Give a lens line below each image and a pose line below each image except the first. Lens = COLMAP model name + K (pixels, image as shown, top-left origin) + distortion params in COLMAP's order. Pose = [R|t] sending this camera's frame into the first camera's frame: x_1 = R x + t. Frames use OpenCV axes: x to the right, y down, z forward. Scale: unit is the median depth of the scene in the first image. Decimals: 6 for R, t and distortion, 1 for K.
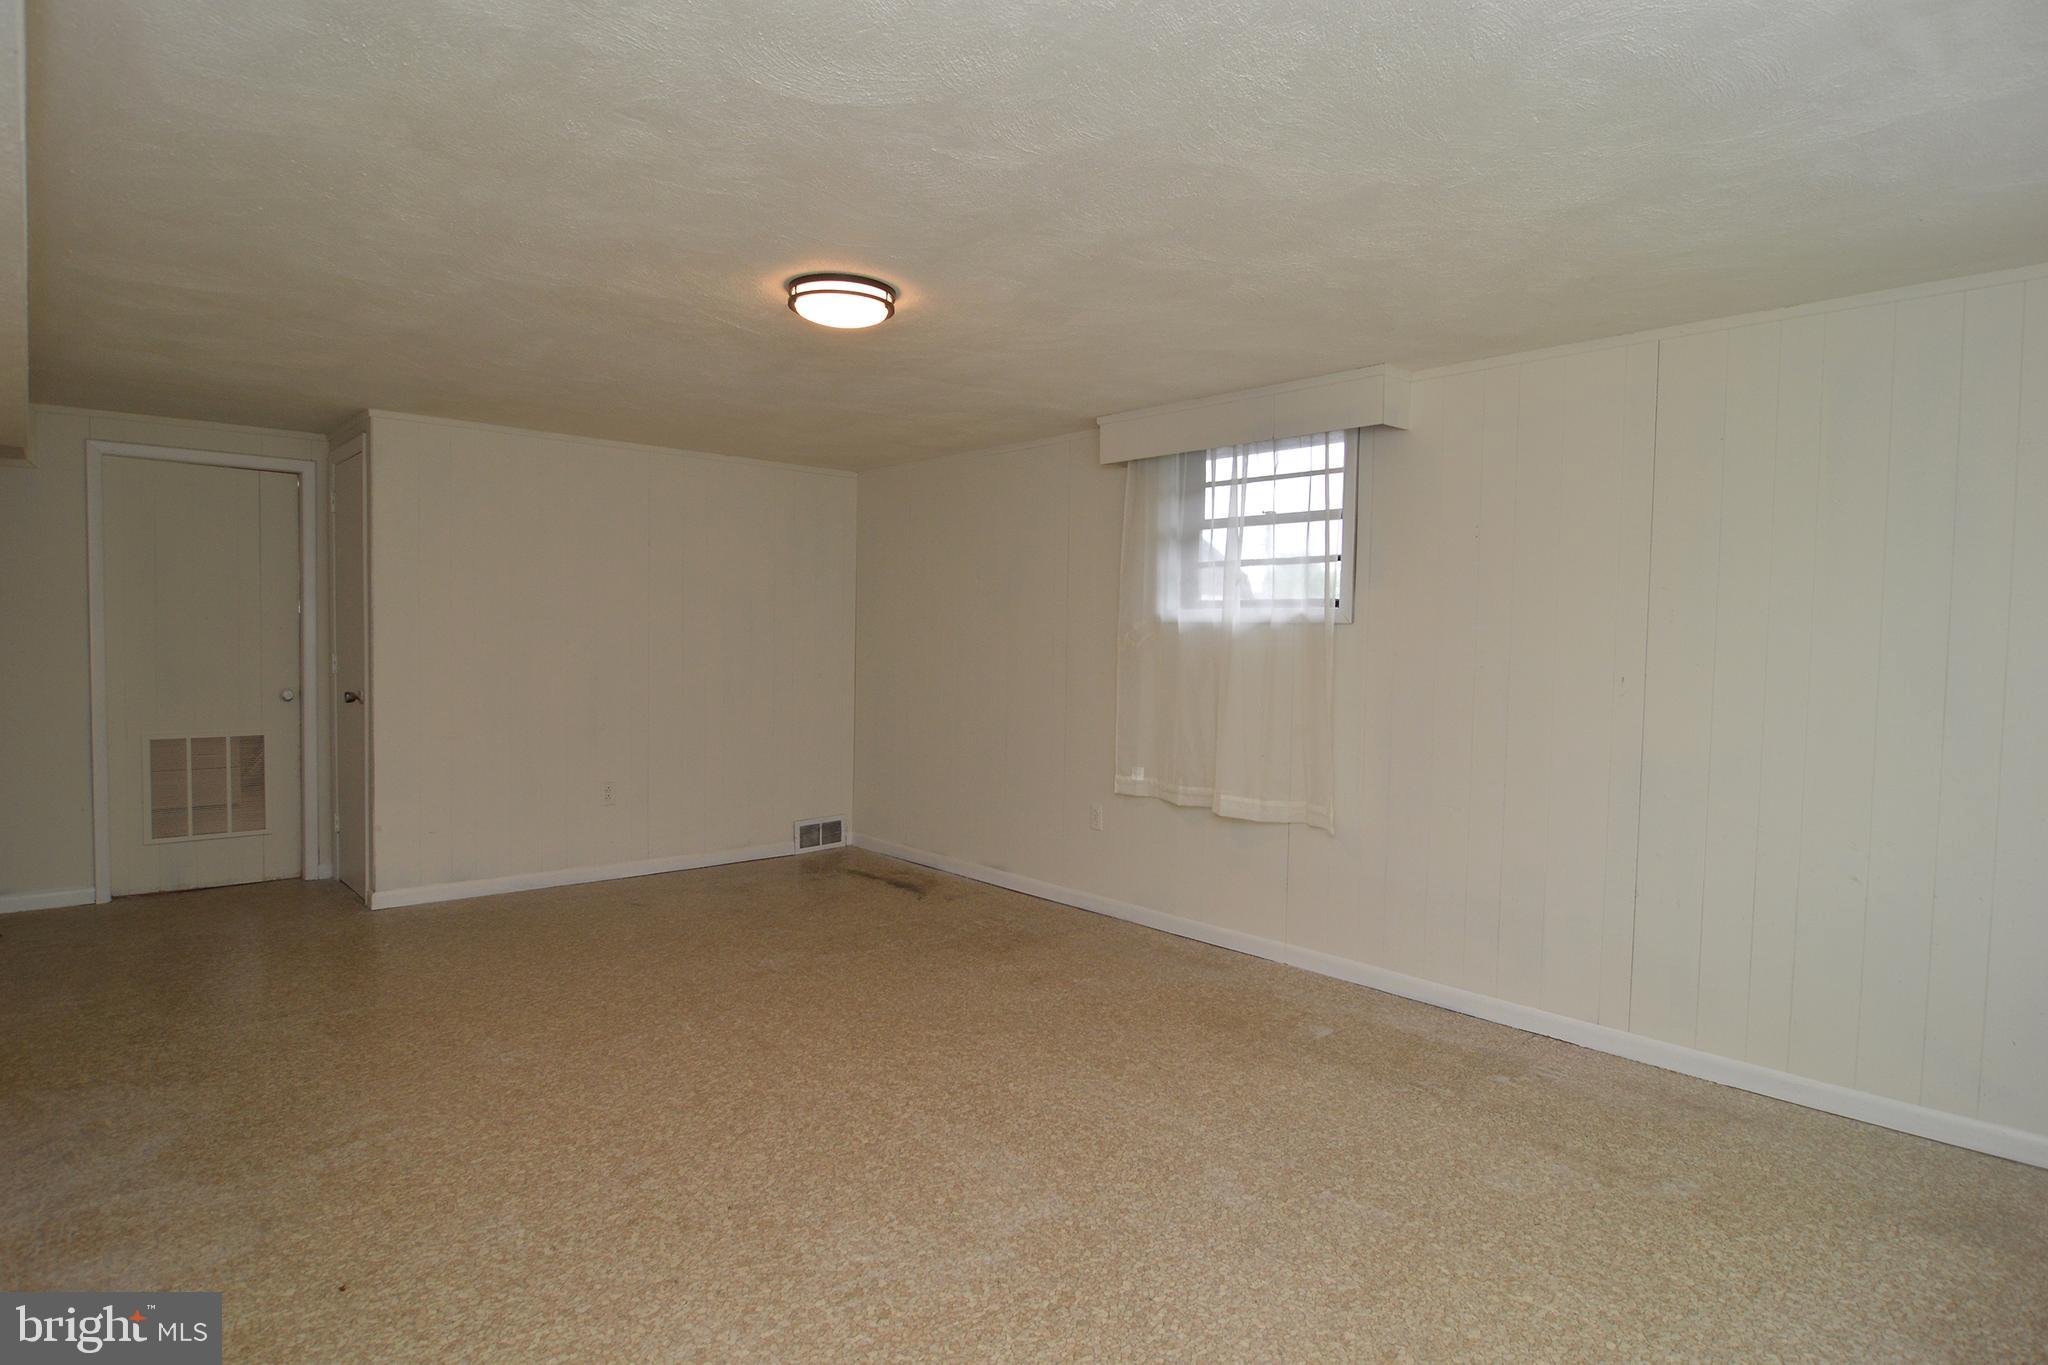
lens RADIAL K [[1112.8, 0, 1018.3], [0, 1112.8, 685.1], [0, 0, 1]] dist [-0.000271, -0.014310]
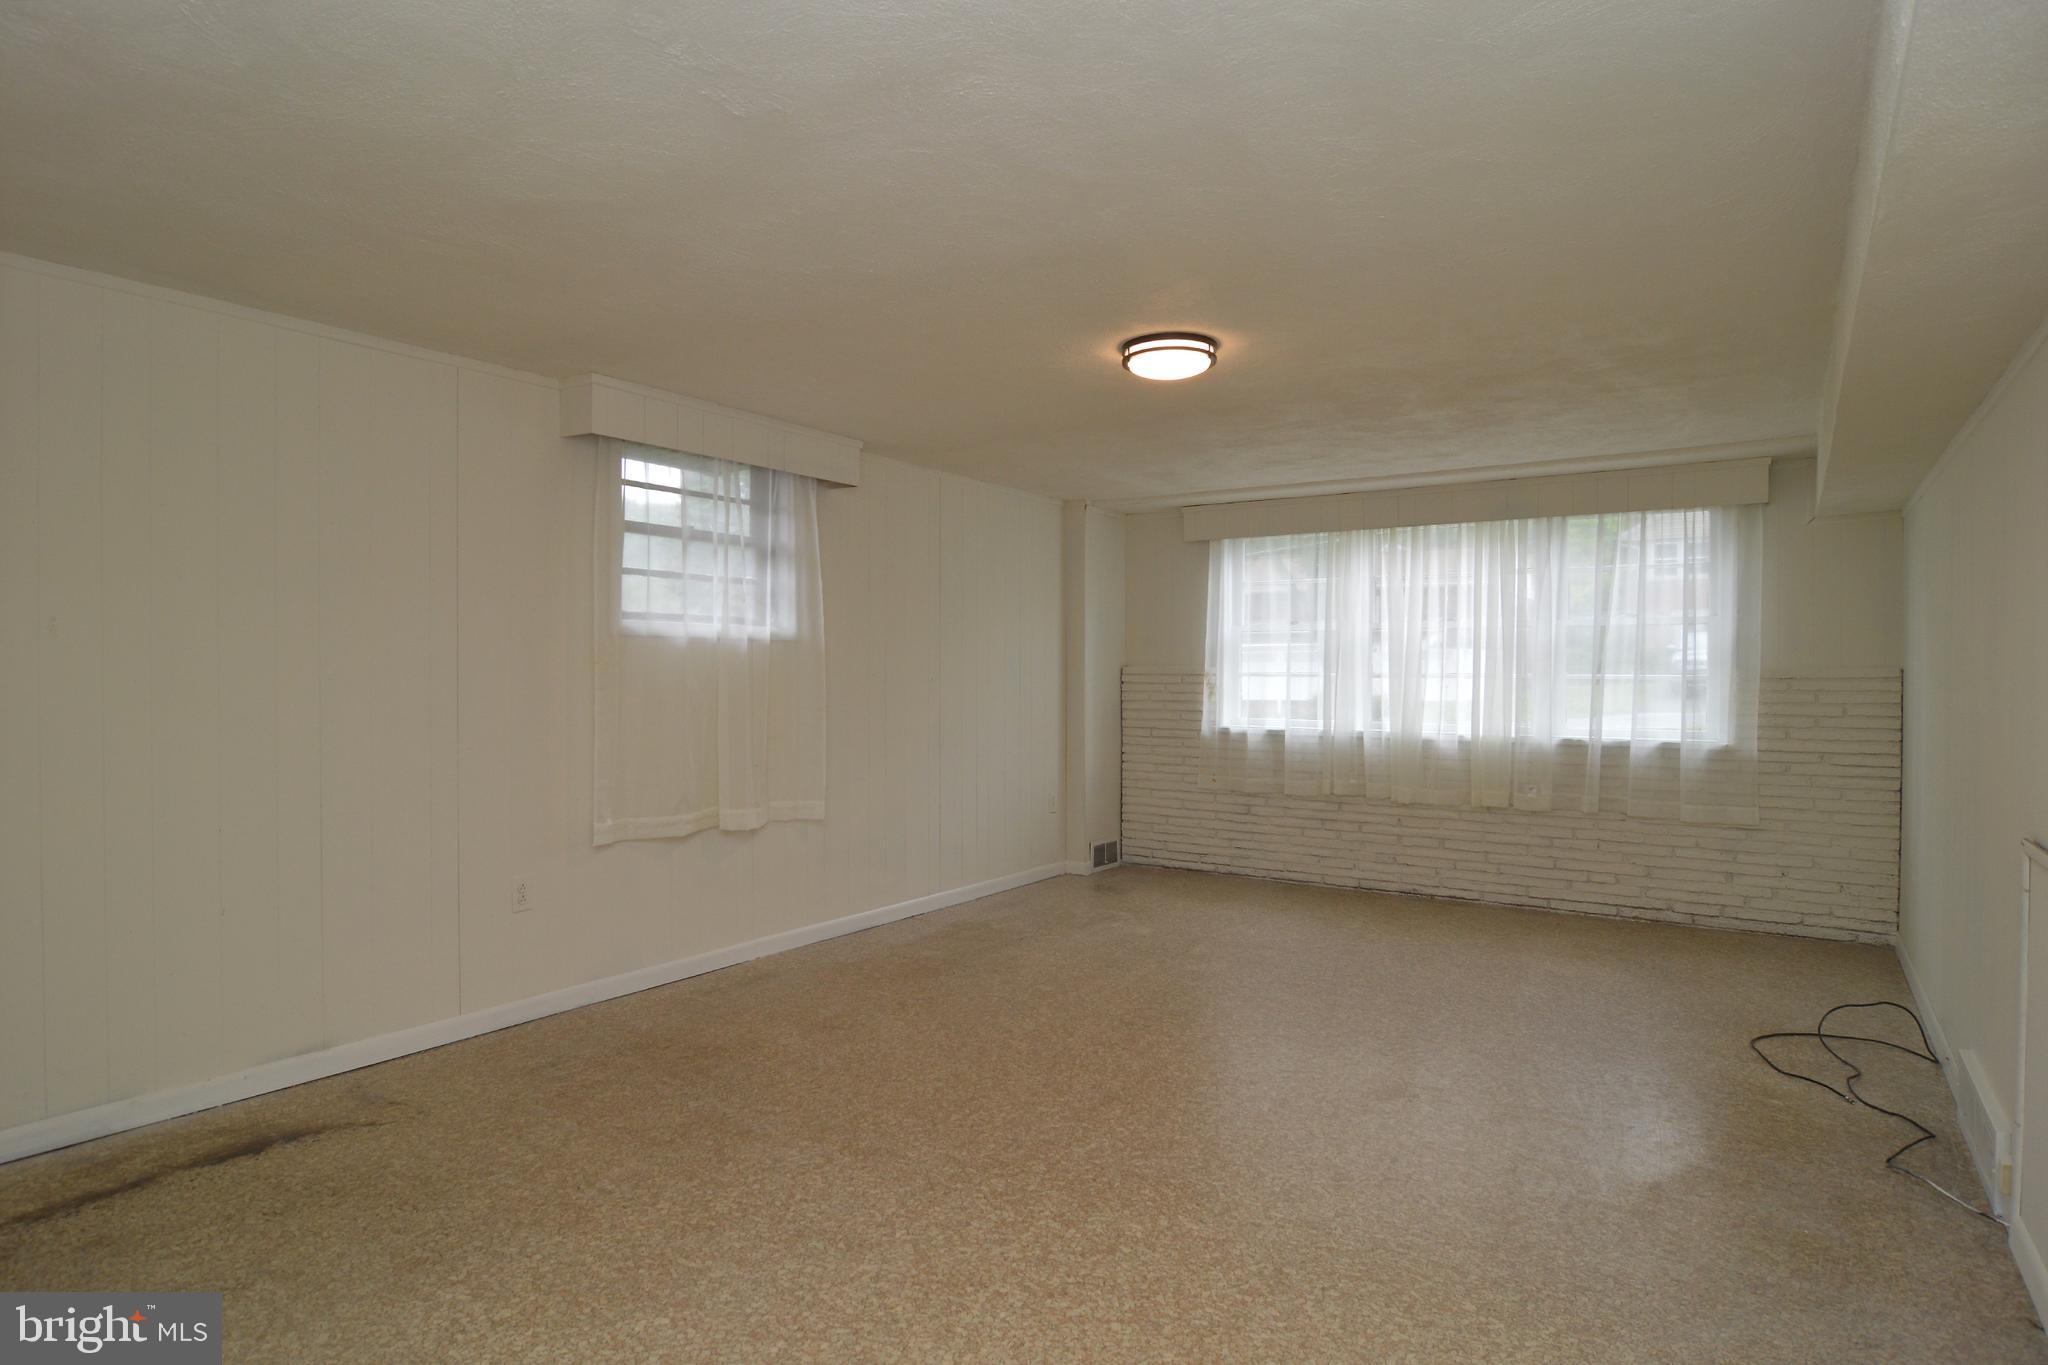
lens RADIAL K [[1125.4, 0, 1024.0], [0, 1125.4, 682.5], [0, 0, 1]] dist [-0.001671, -0.014411]
pose [[-0.245073, -0.026248, 0.969149, -1.158930], [0.035814, 0.998706, 0.036105, -0.058483], [-0.968843, 0.043558, -0.243815, 1.348240]]
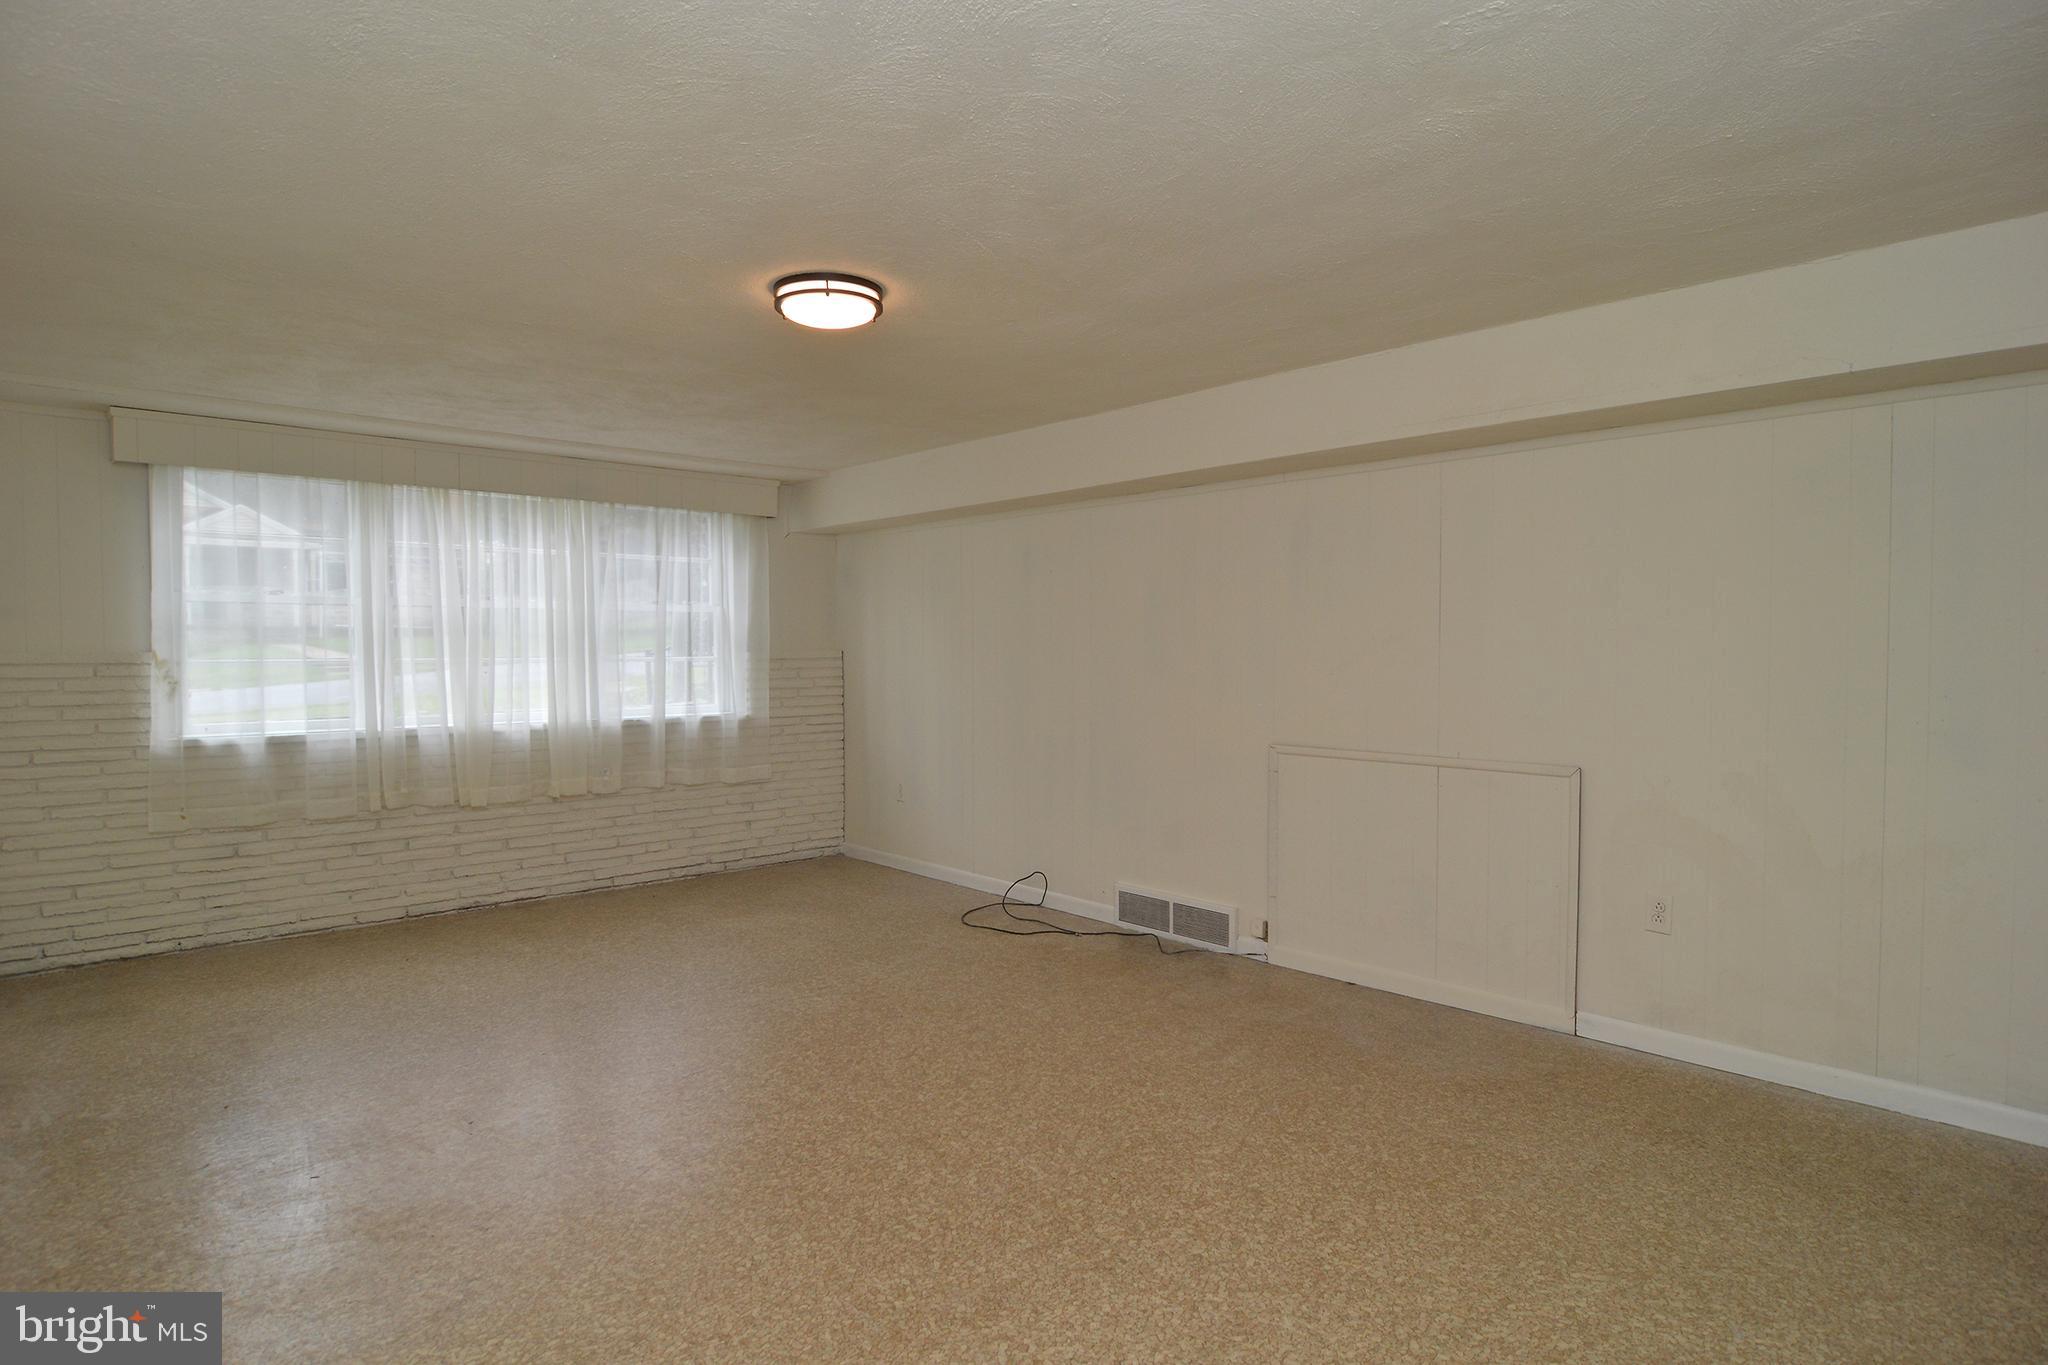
lens RADIAL K [[1112.8, 0, 1018.3], [0, 1112.8, 685.1], [0, 0, 1]] dist [-0.000271, -0.014310]
pose [[-0.999856, -0.013895, -0.009779, -0.301544], [-0.014605, 0.996943, 0.076756, -0.079632], [0.008682, 0.076888, -0.997002, 1.886952]]
